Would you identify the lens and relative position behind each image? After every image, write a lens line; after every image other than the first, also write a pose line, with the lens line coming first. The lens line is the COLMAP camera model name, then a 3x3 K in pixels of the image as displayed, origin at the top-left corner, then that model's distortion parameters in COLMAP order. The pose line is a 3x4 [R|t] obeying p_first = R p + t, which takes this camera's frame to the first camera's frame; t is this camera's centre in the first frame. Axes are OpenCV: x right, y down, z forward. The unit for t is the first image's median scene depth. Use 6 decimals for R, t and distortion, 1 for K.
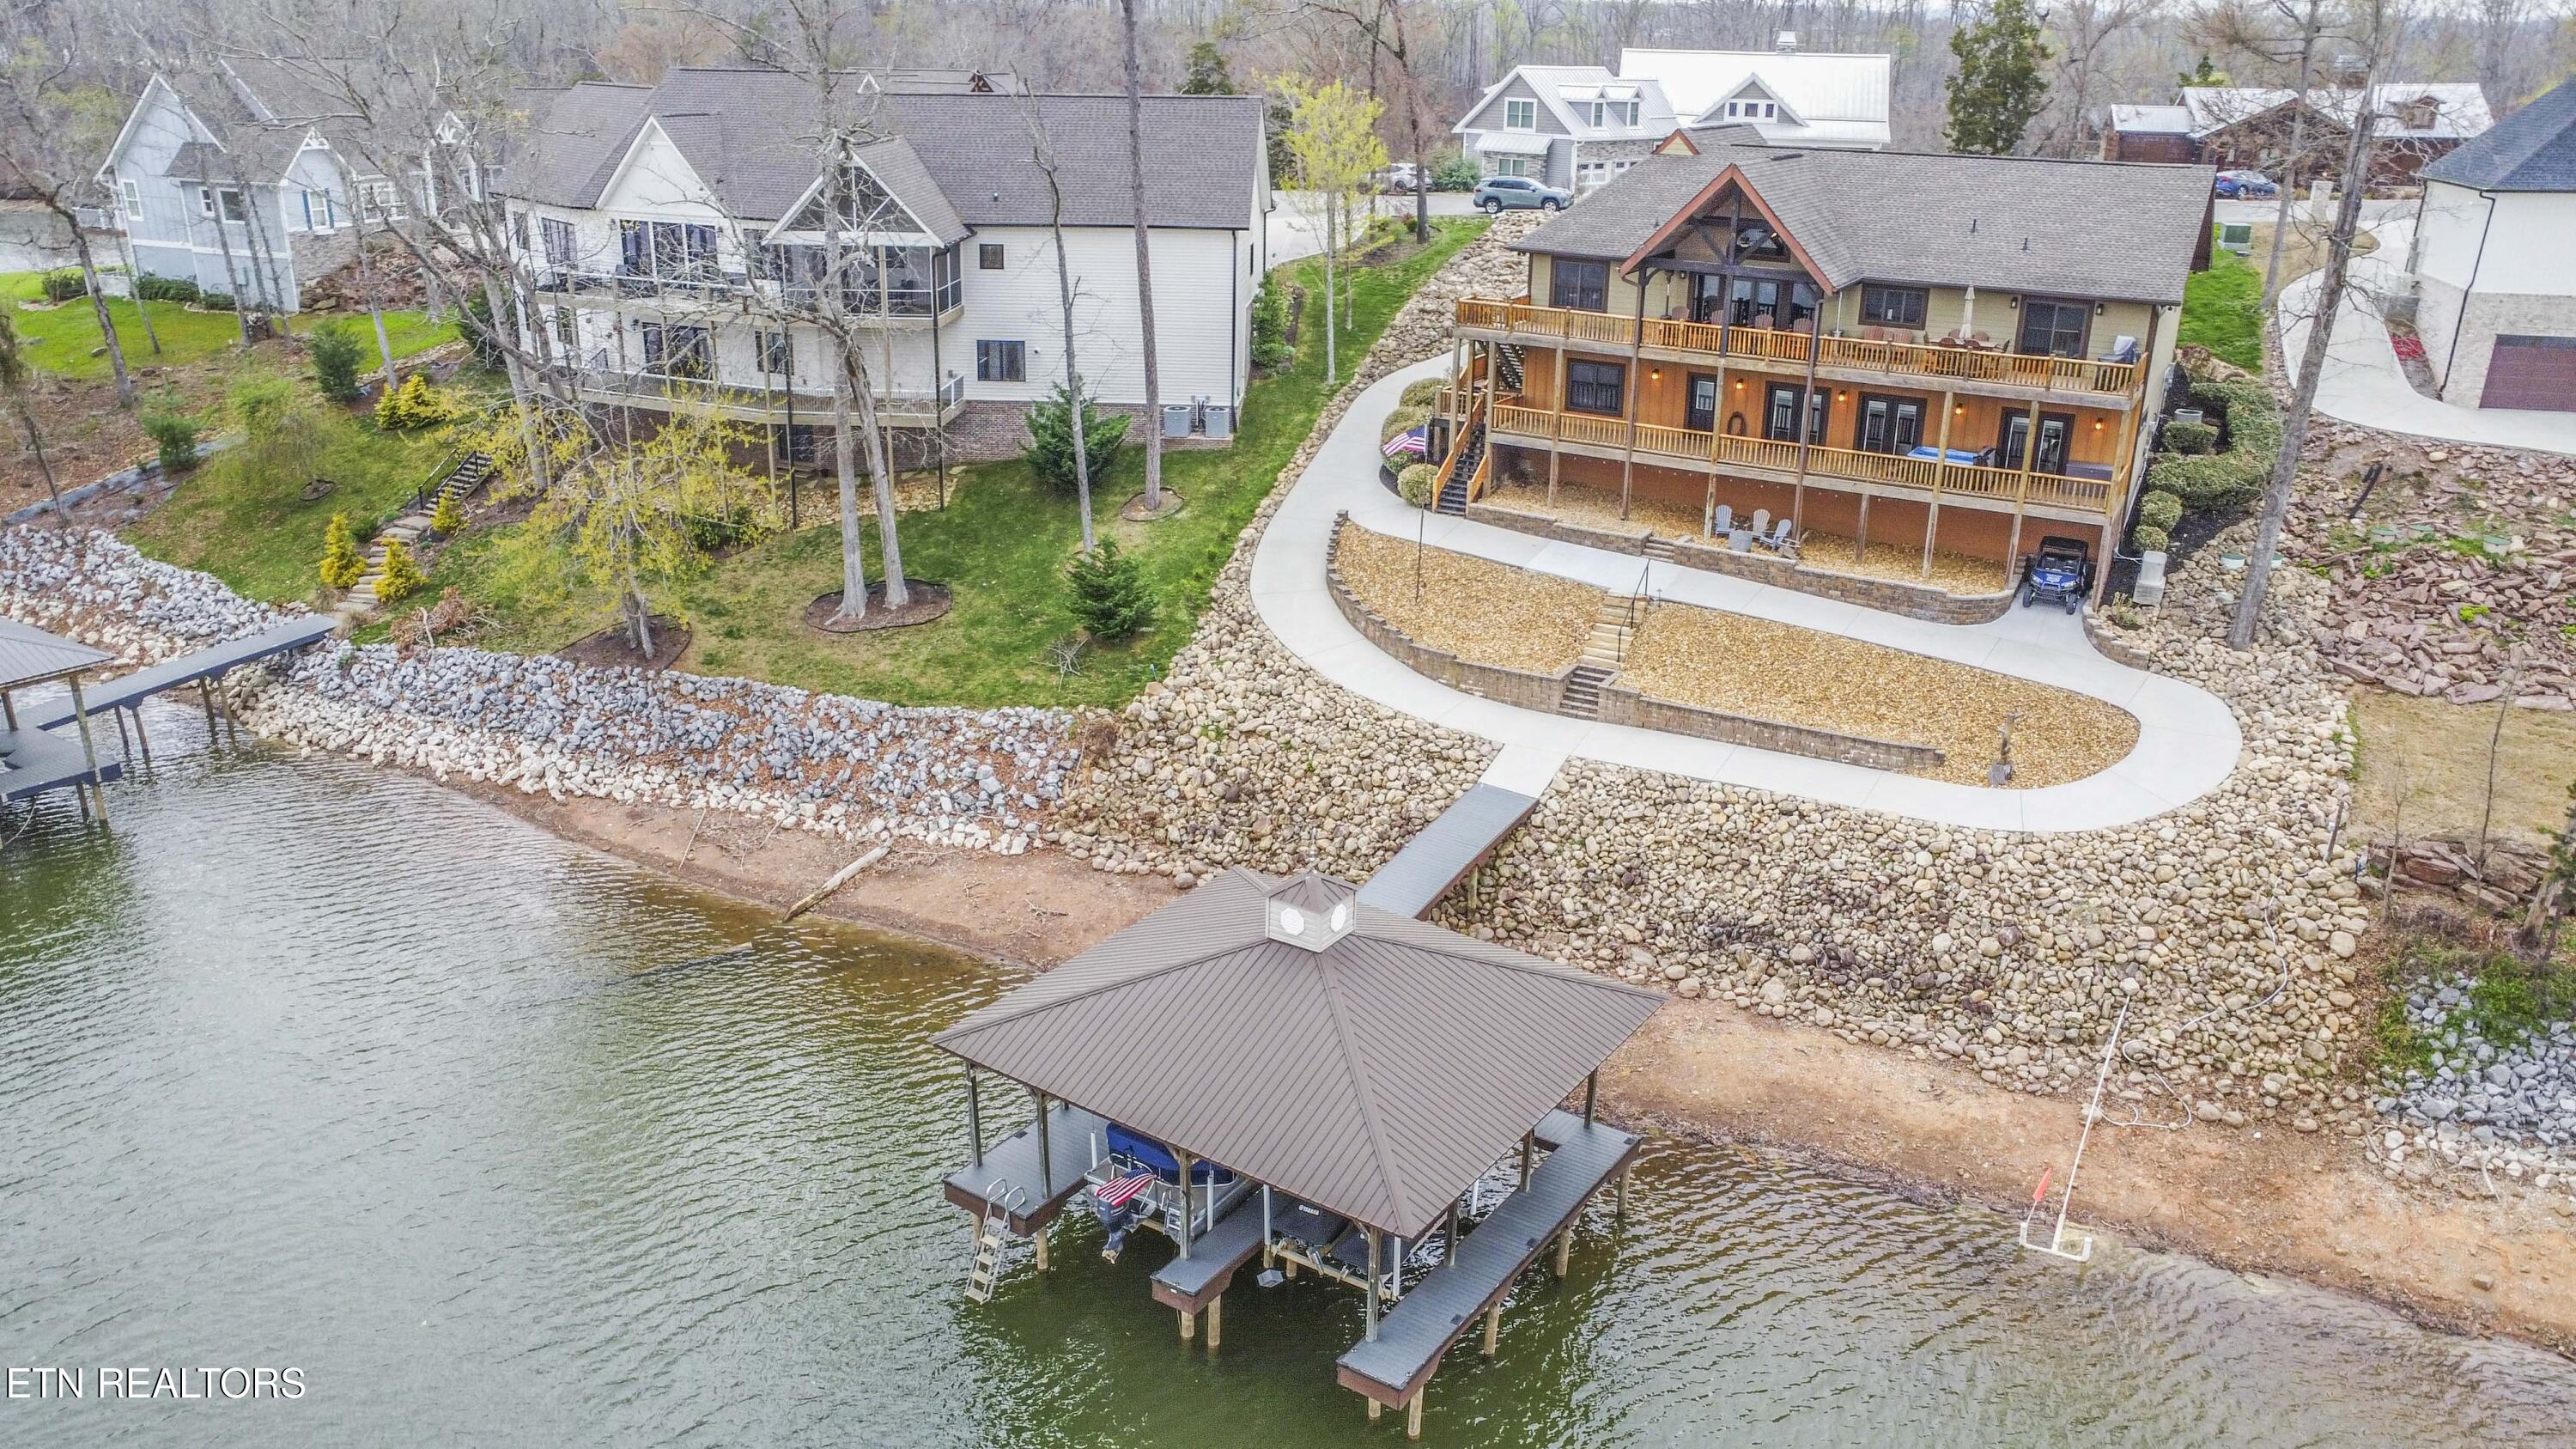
lens RADIAL K [[1934.4, 0, 1281.9], [0, 1934.4, 714.9], [0, 0, 1]] dist [-0.150477, 0.229326]
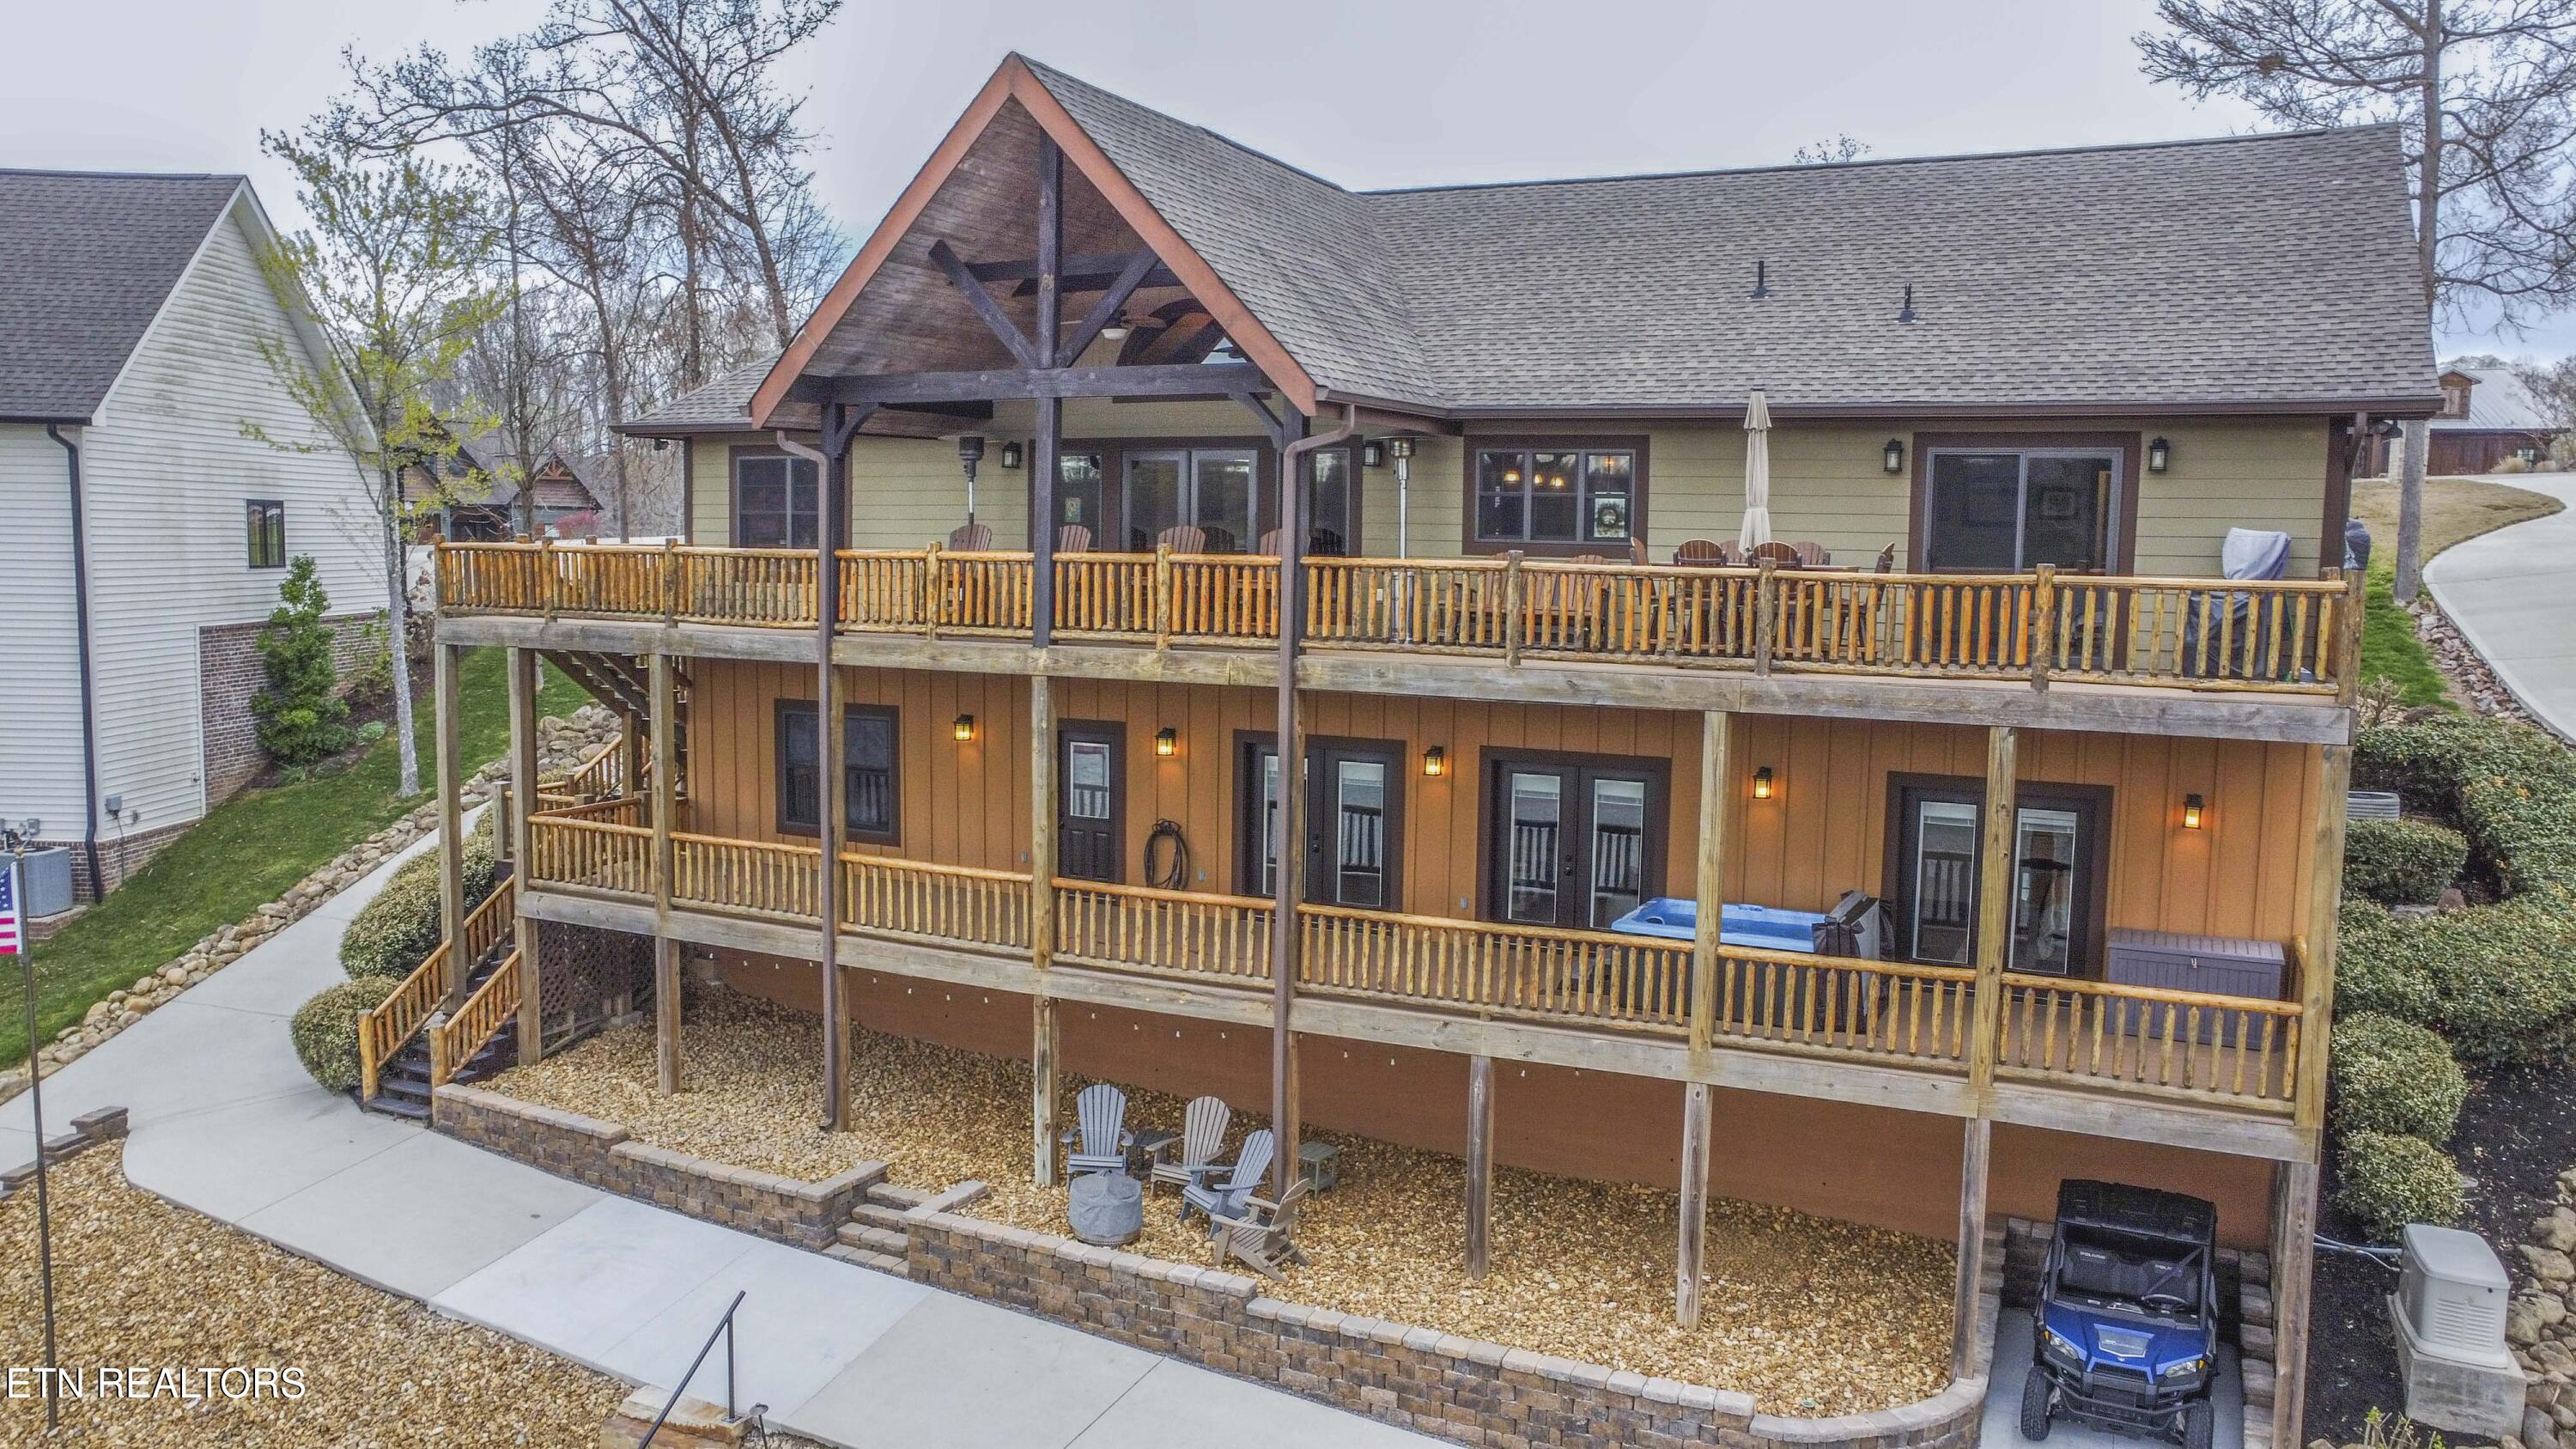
lens RADIAL K [[1934.4, 0, 1281.9], [0, 1934.4, 714.9], [0, 0, 1]] dist [-0.150477, 0.229326]
pose [[0.998742, -0.003566, 0.050017, 0.264074], [0.016604, 0.964711, -0.262788, -0.089438], [-0.047315, 0.263288, 0.963556, 0.700827]]
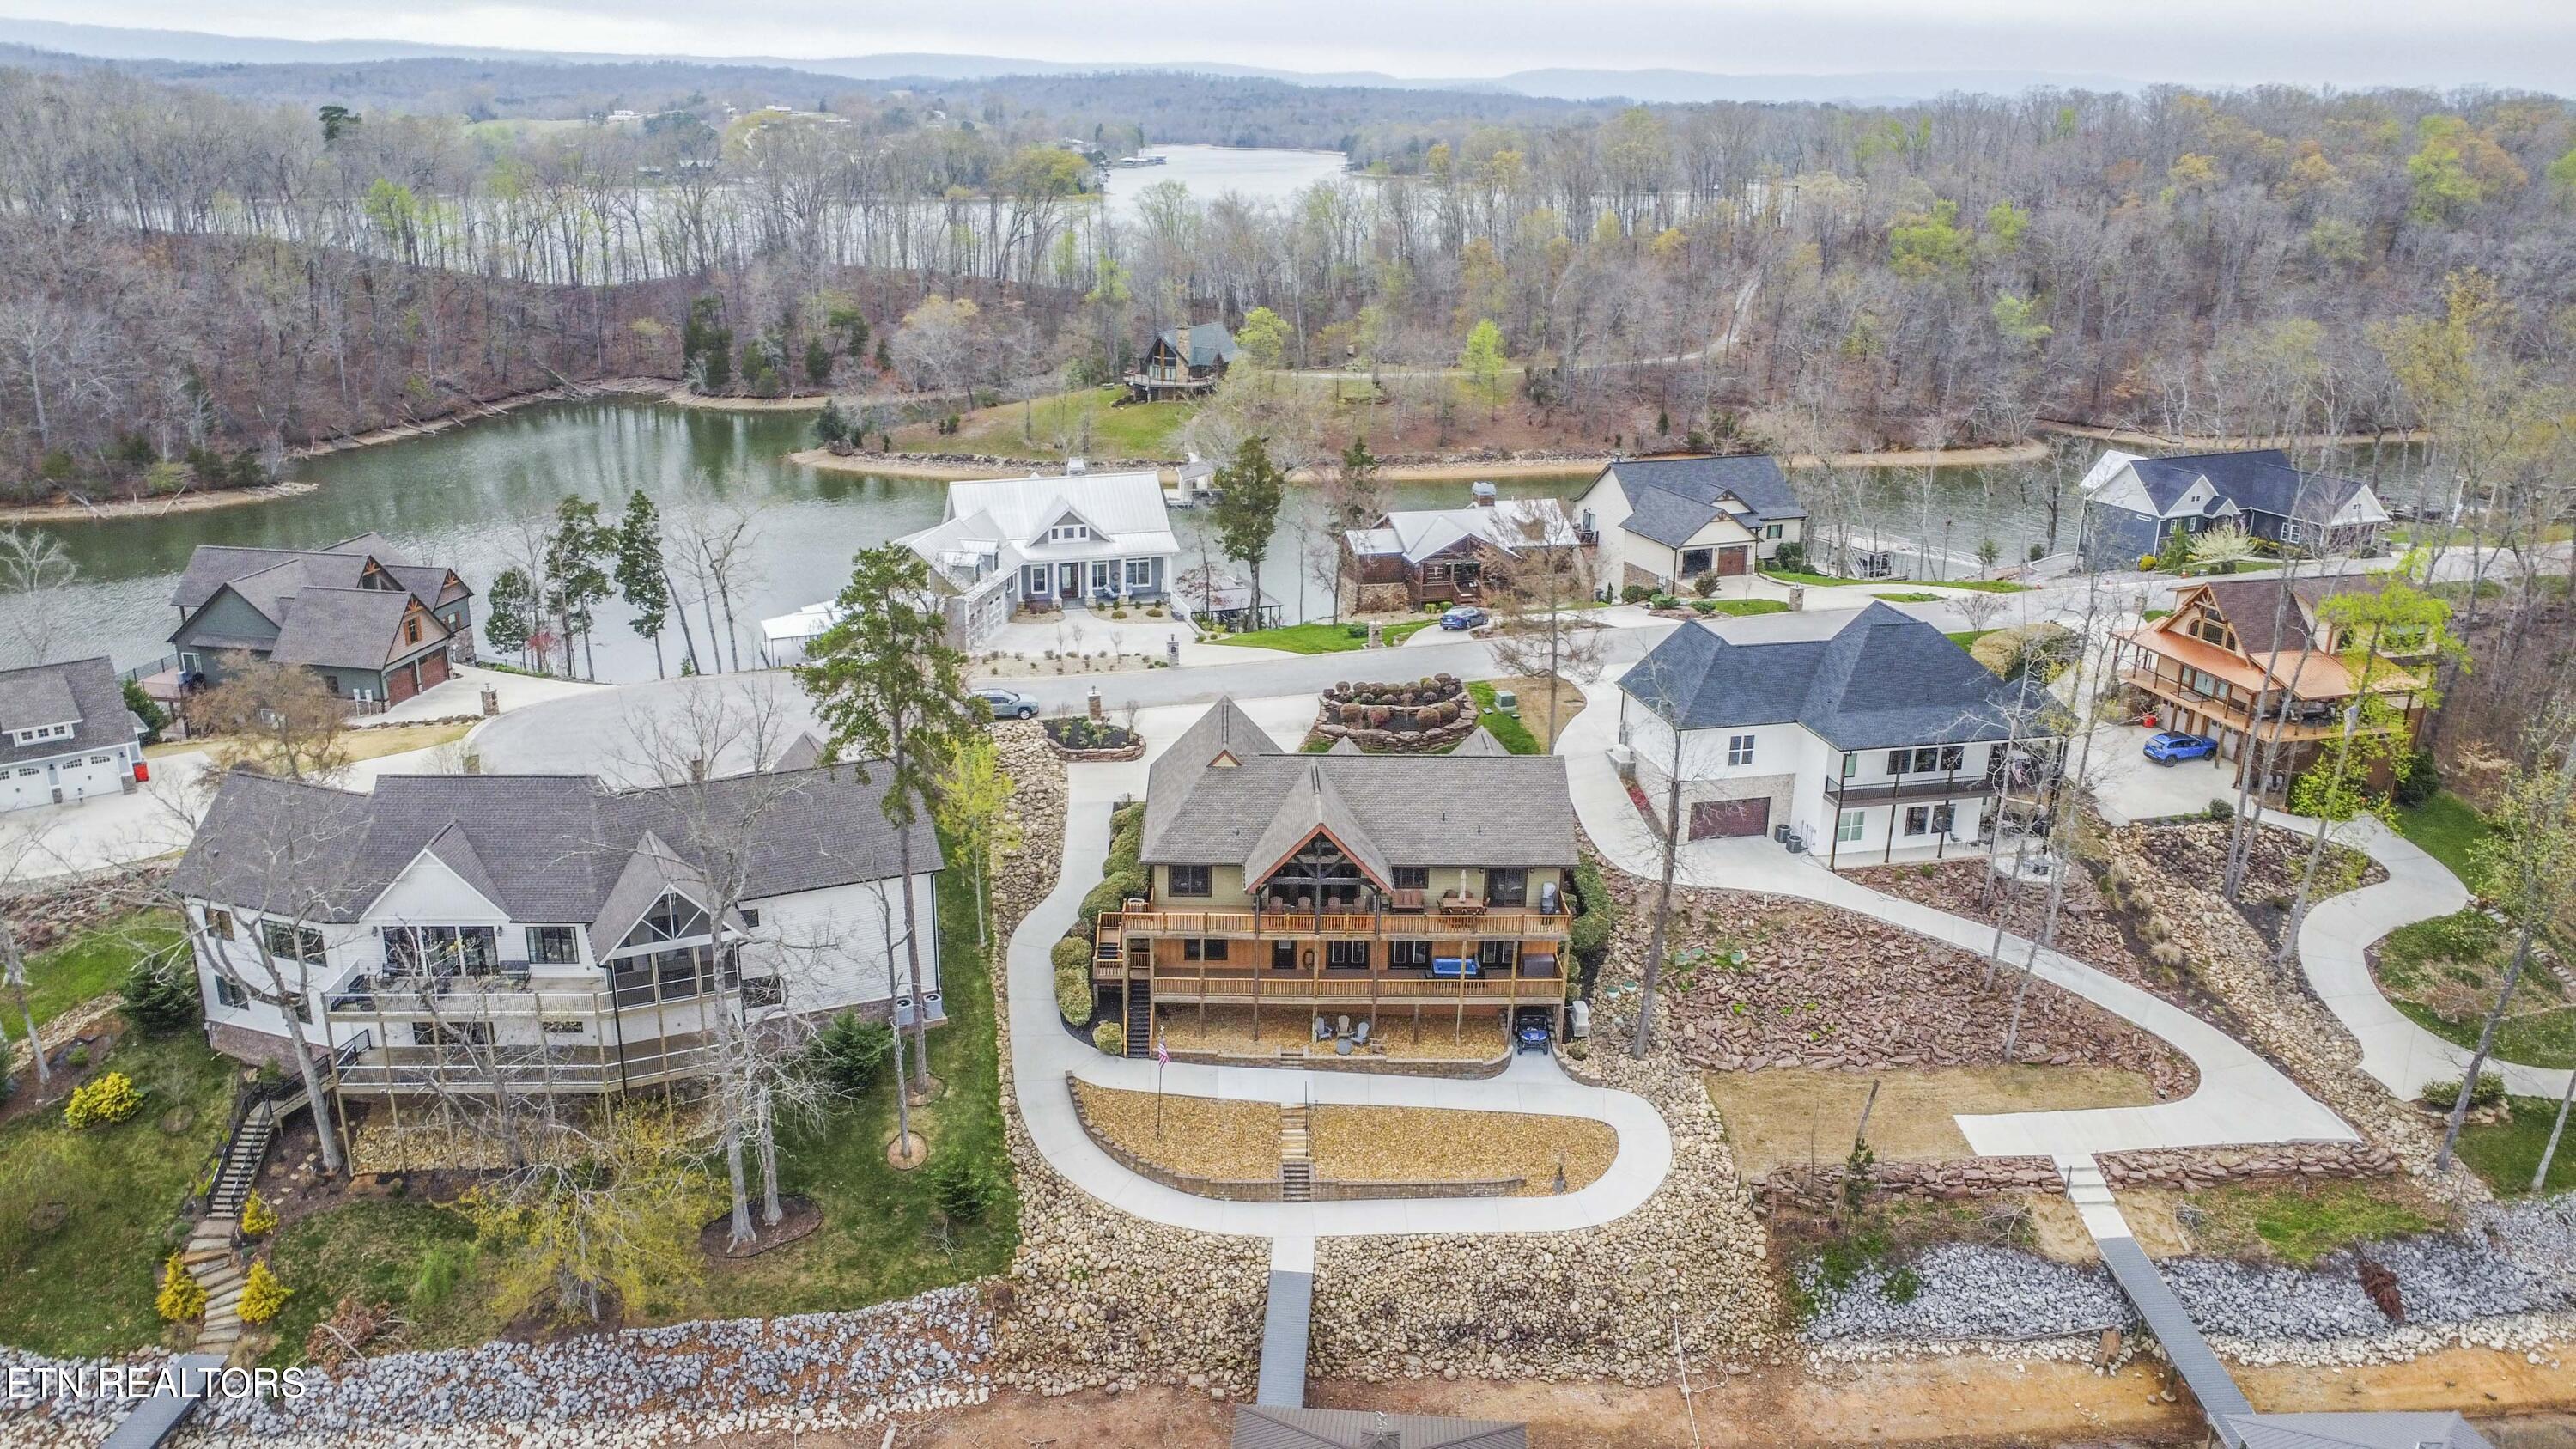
lens RADIAL K [[1900.8, 0, 1335.7], [0, 1900.8, 728.5], [0, 0, 1]] dist [-0.147401, 0.311891]
pose [[0.861479, -0.155087, 0.483531, -0.490792], [0.170870, 0.985226, 0.011570, -0.380542], [-0.478181, 0.072654, 0.875251, -0.372115]]
